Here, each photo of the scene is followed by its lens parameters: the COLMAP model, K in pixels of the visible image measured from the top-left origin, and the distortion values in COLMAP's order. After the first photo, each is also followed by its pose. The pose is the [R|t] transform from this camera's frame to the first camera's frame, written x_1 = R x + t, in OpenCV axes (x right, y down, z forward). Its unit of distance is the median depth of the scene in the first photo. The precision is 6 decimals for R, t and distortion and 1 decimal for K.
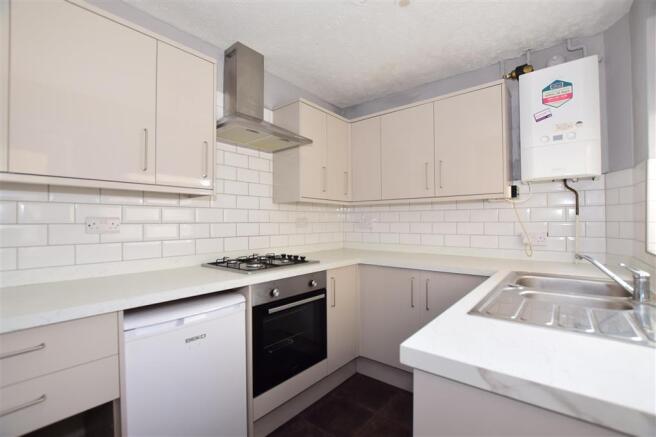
lens RADIAL K [[291.2, 0, 330.2], [0, 291.2, 219.3], [0, 0, 1]] dist [-0.024386, 0.000725]
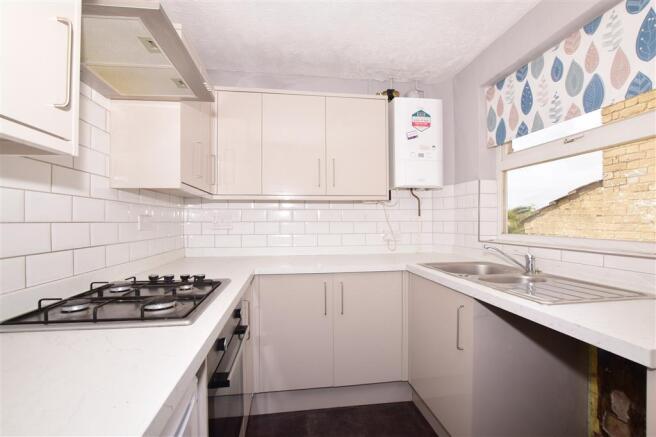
lens RADIAL K [[291.2, 0, 330.2], [0, 291.2, 219.3], [0, 0, 1]] dist [-0.024386, 0.000725]
pose [[0.674038, 0.006642, 0.738667, -0.401747], [-0.006765, 0.999973, -0.002819, 0.005950], [-0.738666, -0.003097, 0.674064, 0.398149]]
